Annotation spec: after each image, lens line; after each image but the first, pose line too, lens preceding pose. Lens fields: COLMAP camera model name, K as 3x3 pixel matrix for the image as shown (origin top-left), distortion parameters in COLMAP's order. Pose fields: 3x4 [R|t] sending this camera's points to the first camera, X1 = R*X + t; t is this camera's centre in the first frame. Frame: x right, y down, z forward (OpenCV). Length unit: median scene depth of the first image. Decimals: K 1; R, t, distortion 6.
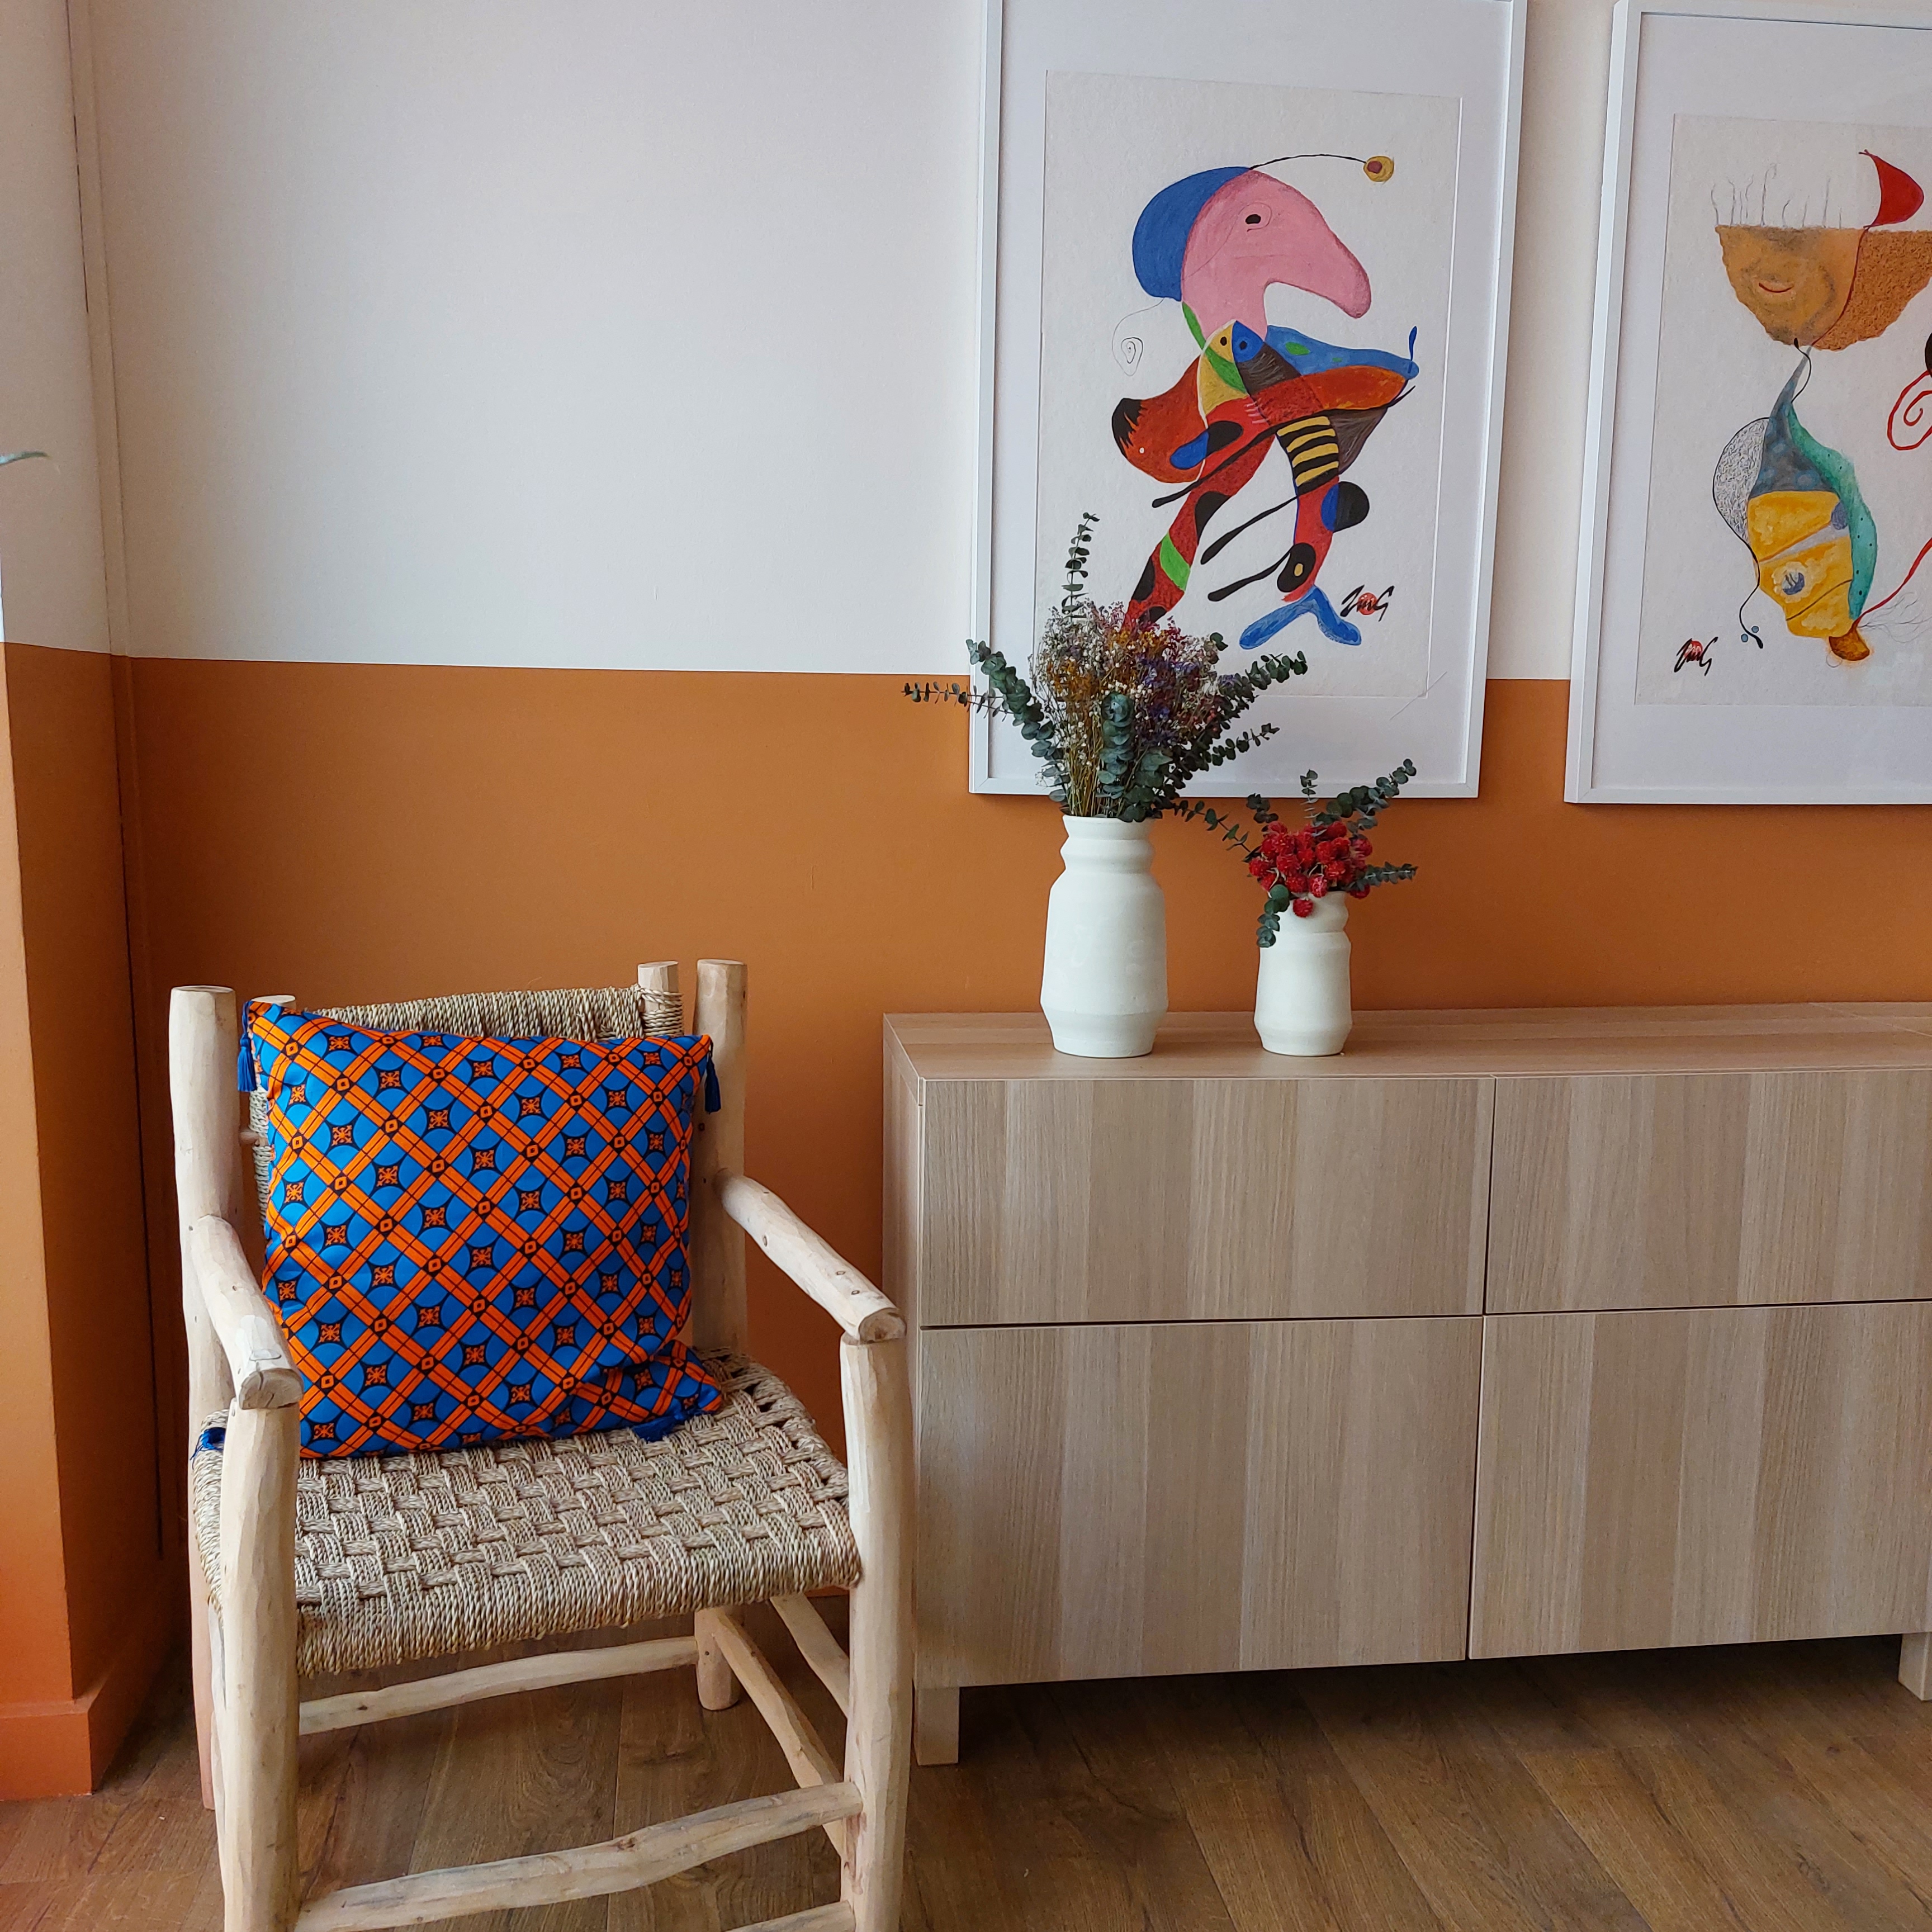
lens RADIAL K [[1847.7, 0, 978.1], [0, 1847.7, 963.1], [0, 0, 1]] dist [0.111090, -0.155591]
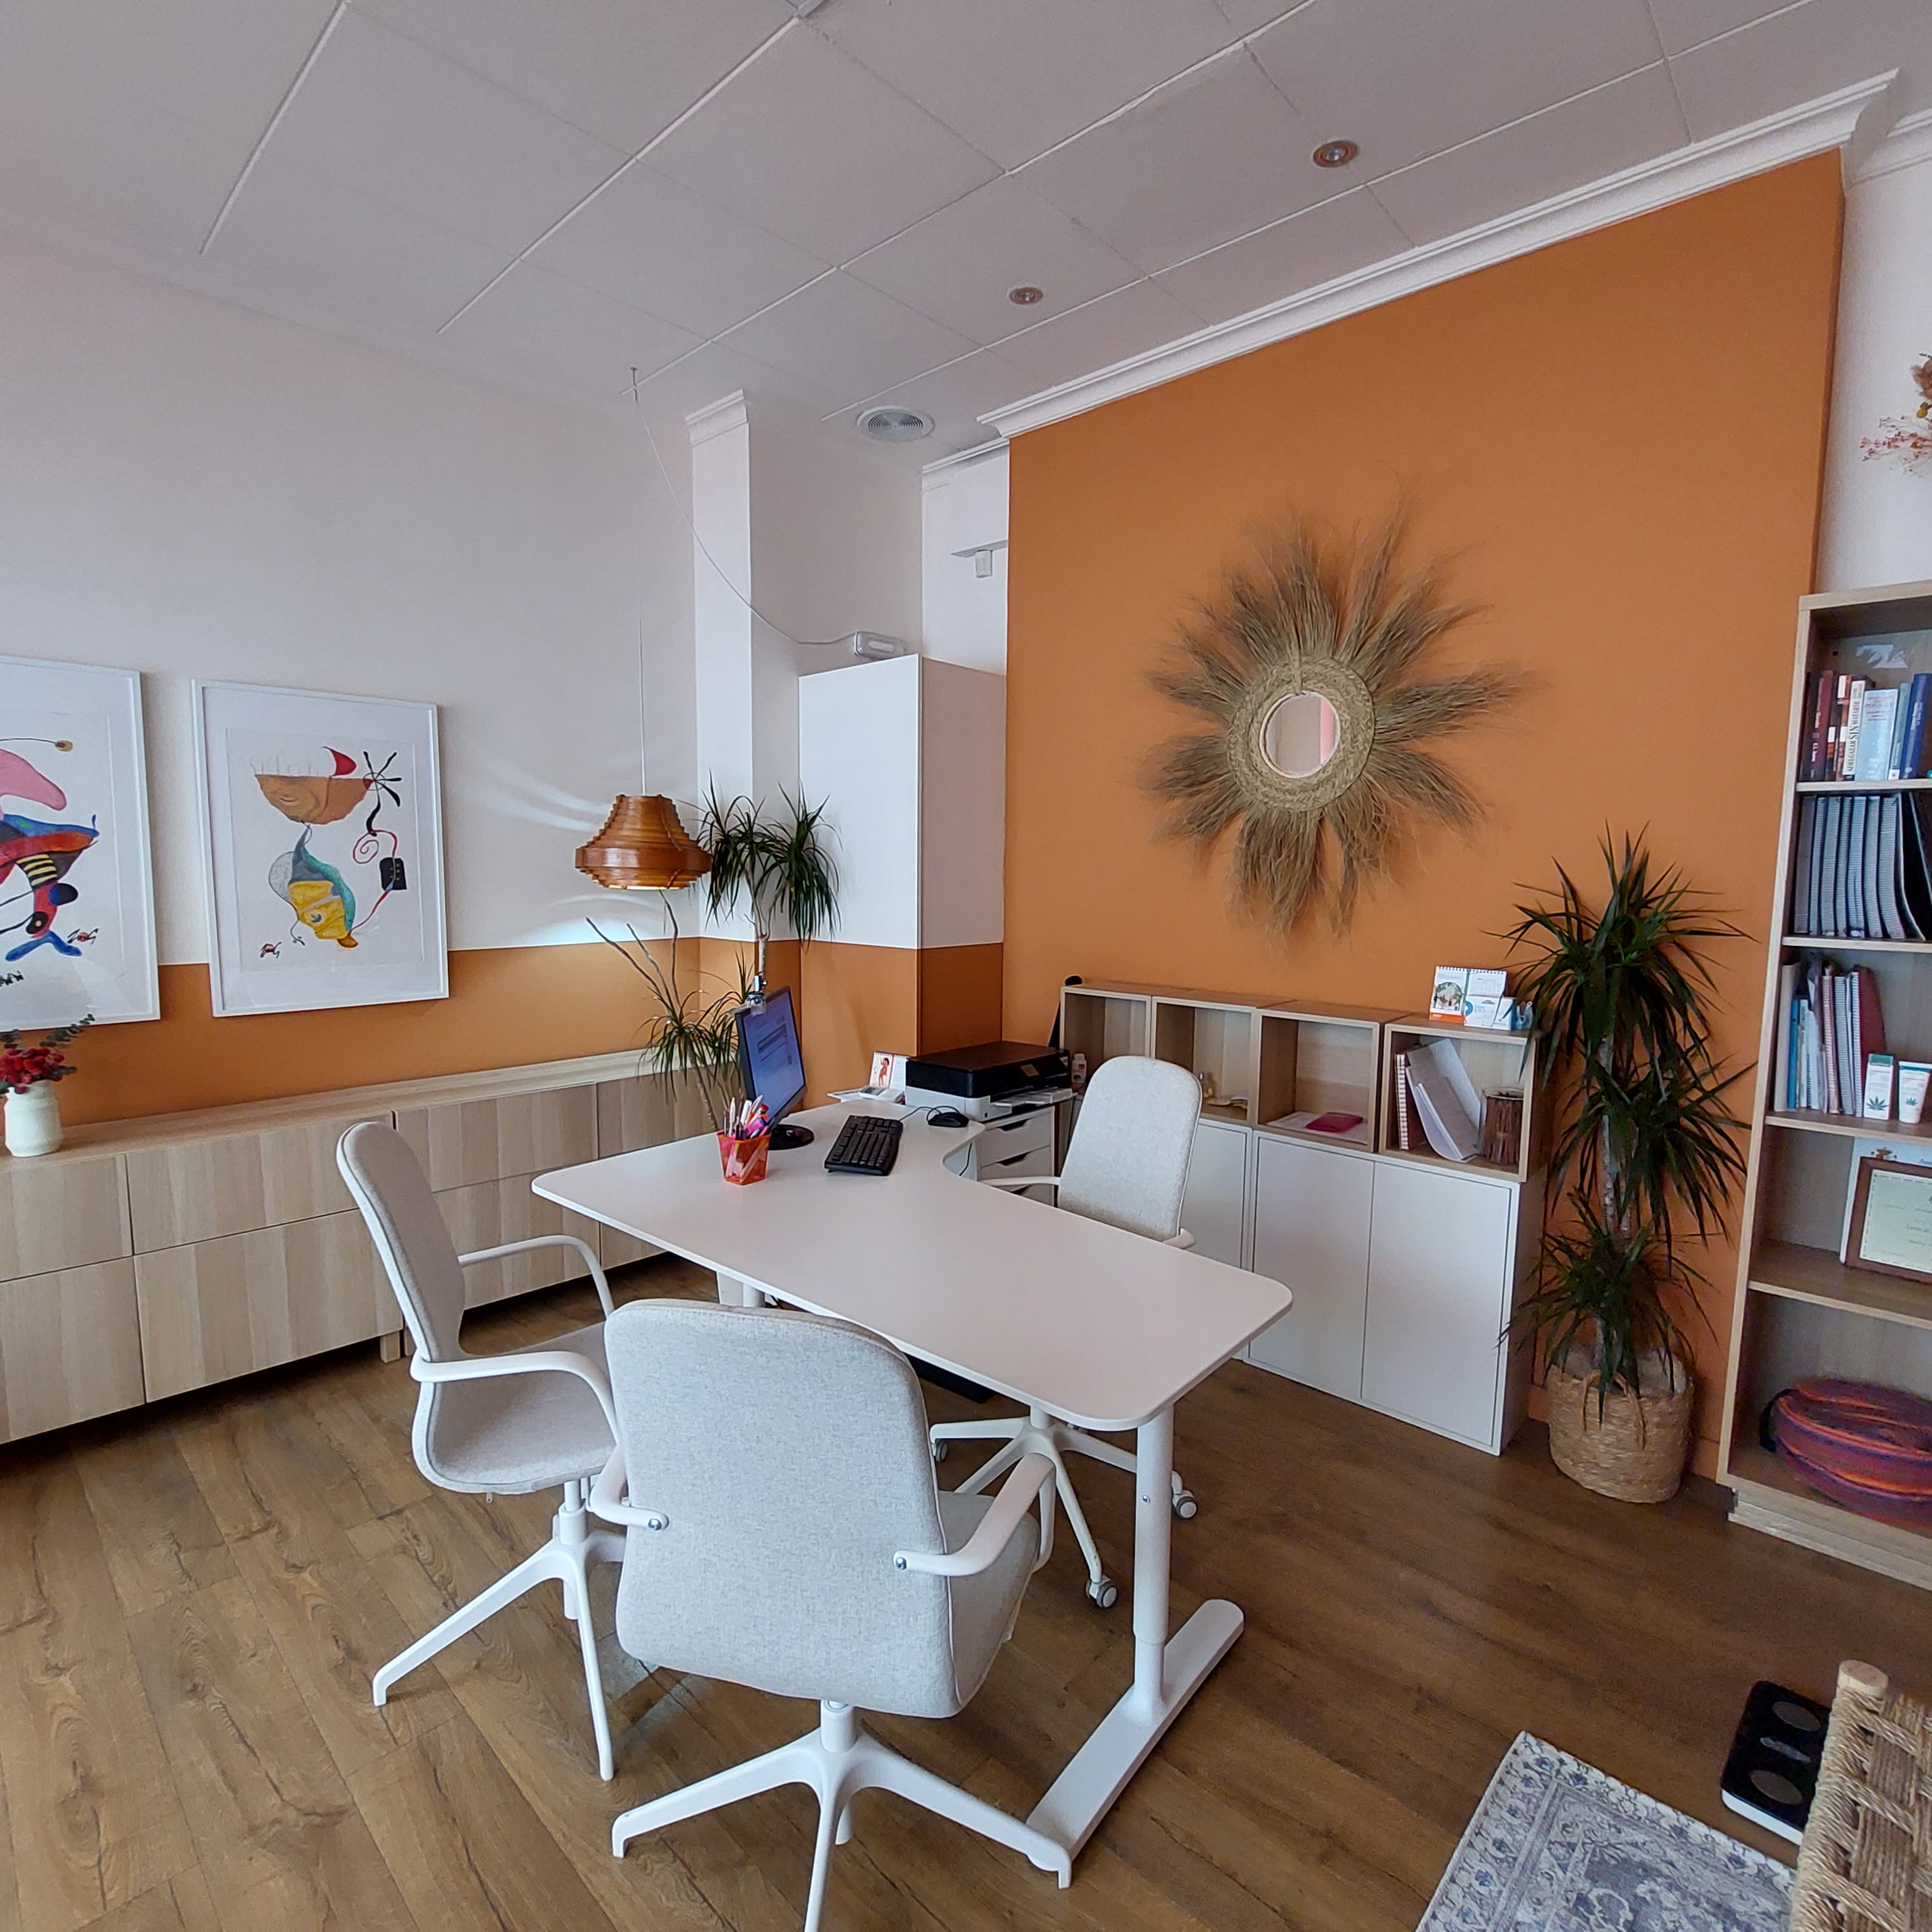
lens RADIAL K [[1028.5, 0, 963.7], [0, 1028.5, 972.7], [0, 0, 1]] dist [-0.004179, -0.009391]
pose [[0.792616, -0.069435, 0.605755, 0.351088], [0.085563, 0.996330, 0.002248, -0.077708], [-0.603688, 0.050049, 0.795648, -0.660404]]
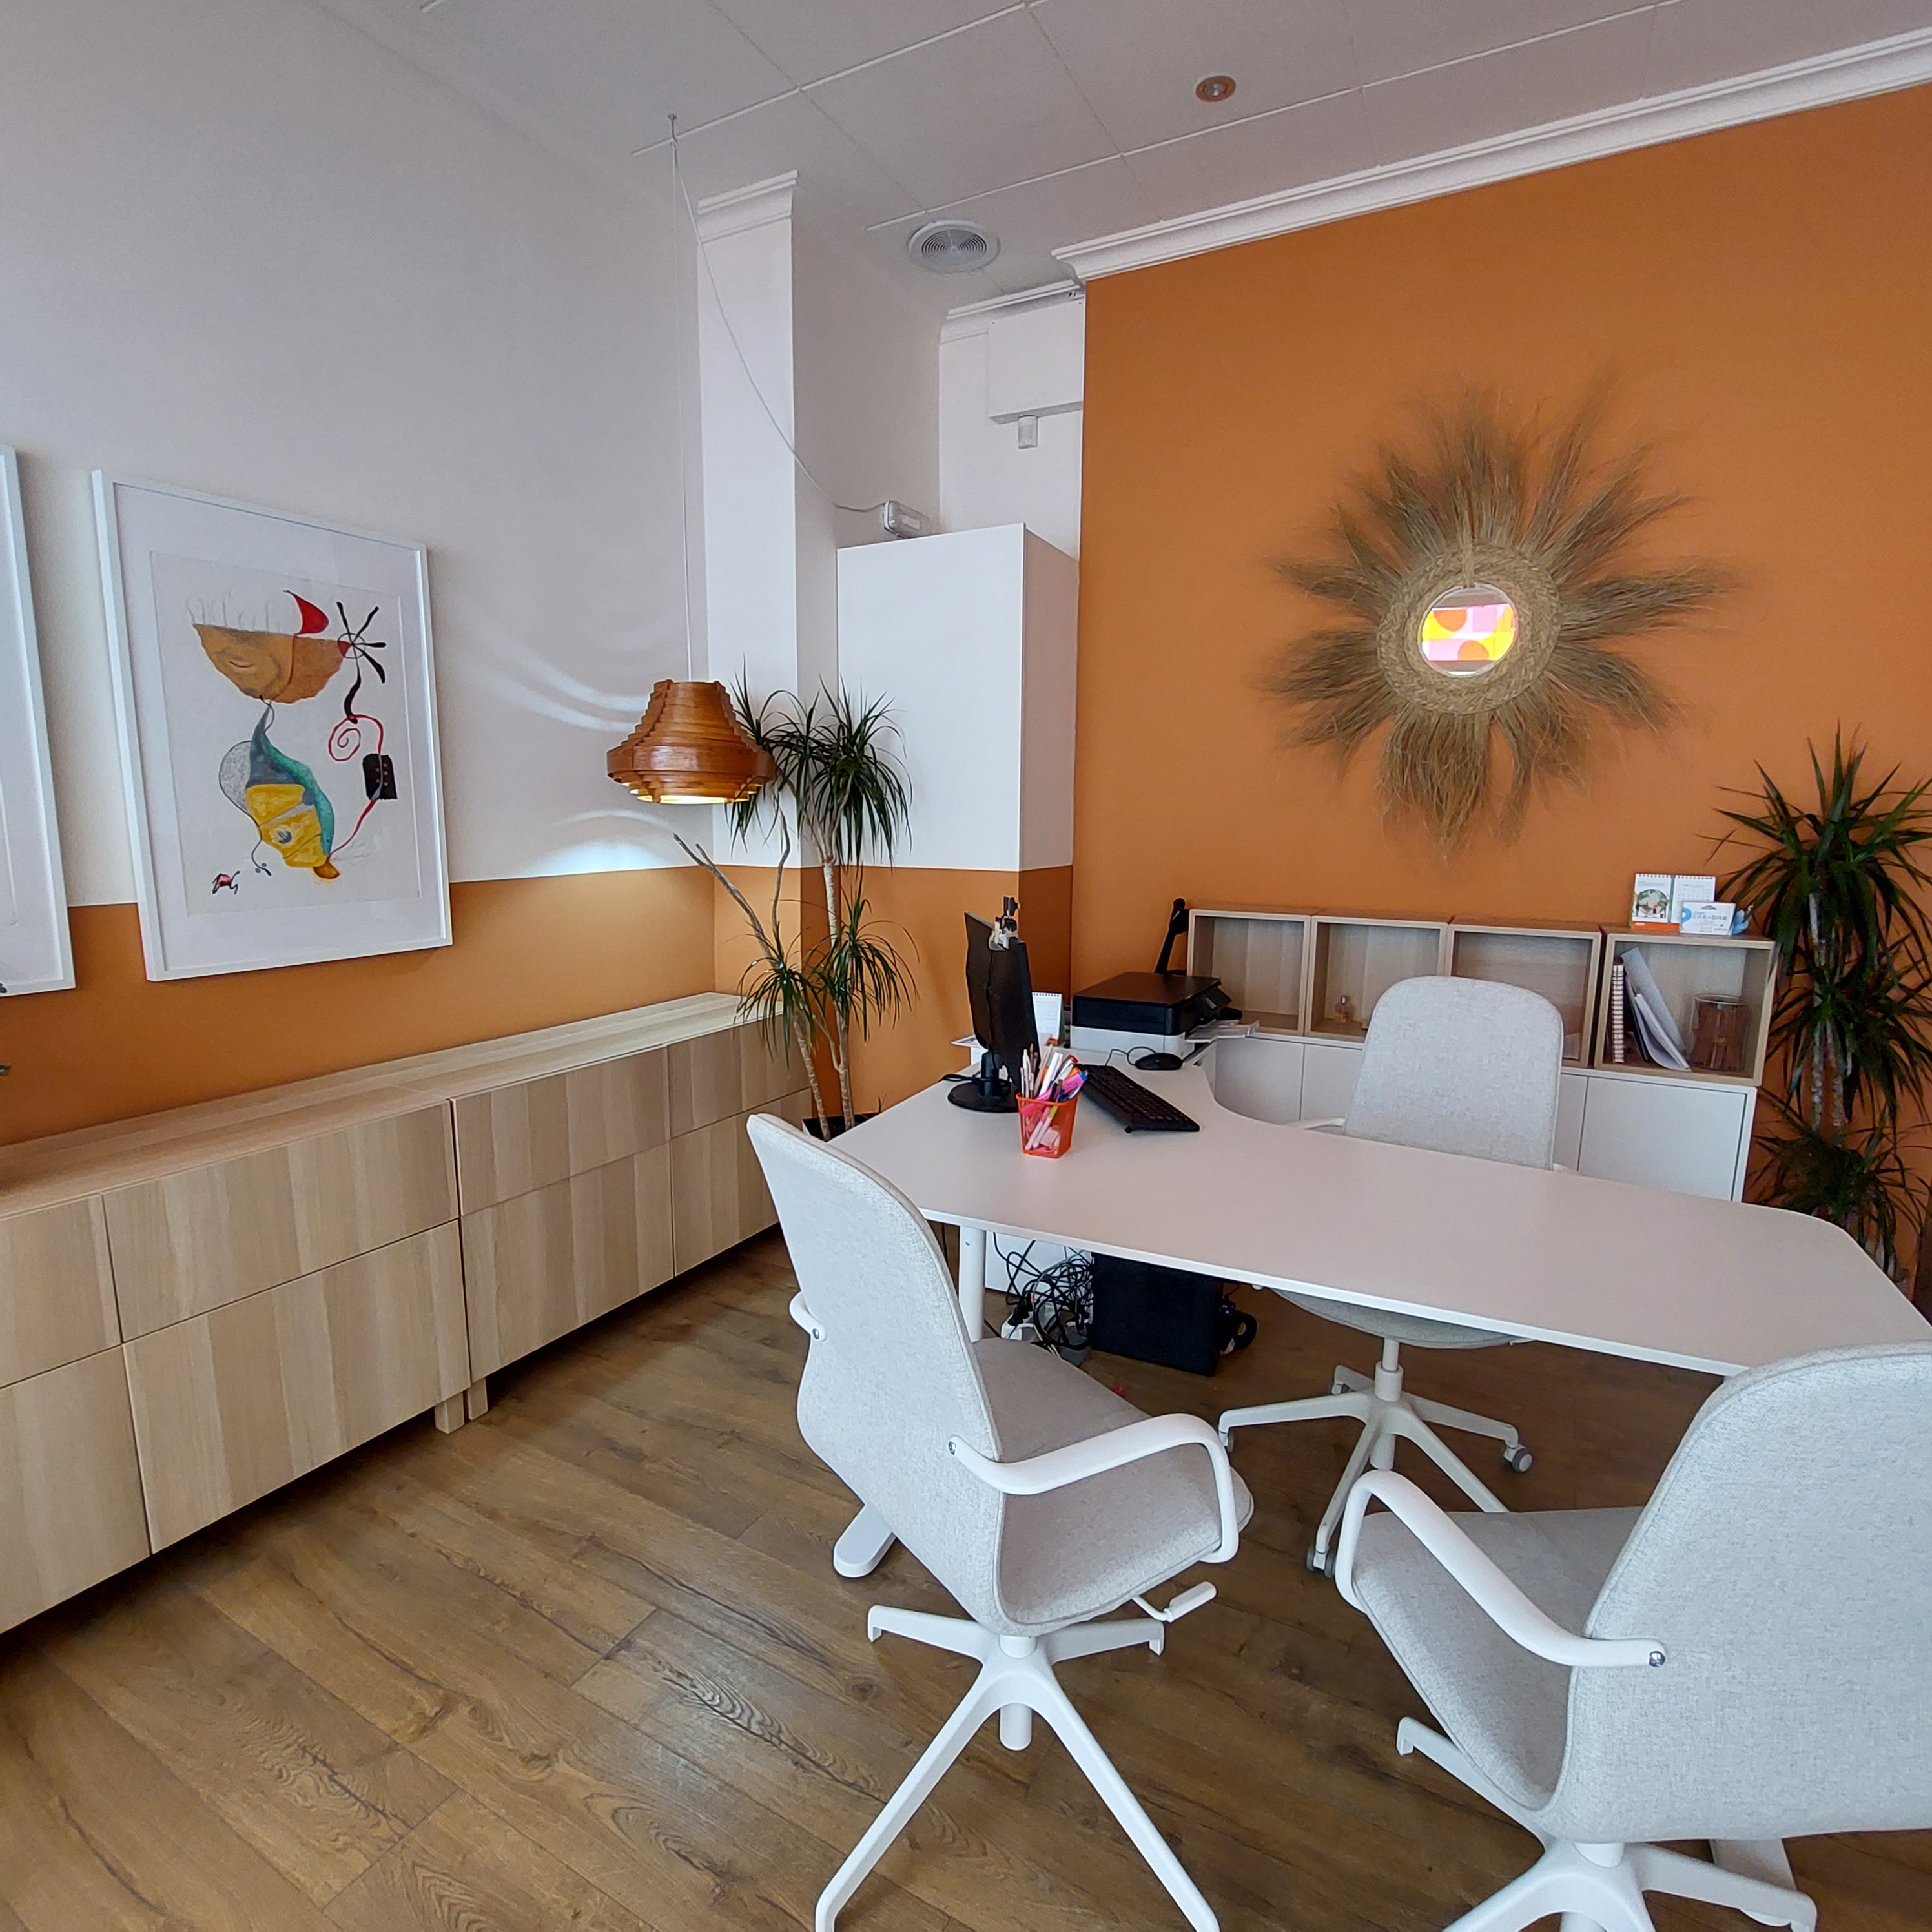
lens RADIAL K [[1028.5, 0, 963.7], [0, 1028.5, 972.7], [0, 0, 1]] dist [-0.004179, -0.009391]
pose [[0.612912, -0.132065, 0.779037, 0.084611], [0.109450, 0.990619, 0.081822, -0.107137], [-0.782534, 0.035116, 0.621616, -0.070789]]
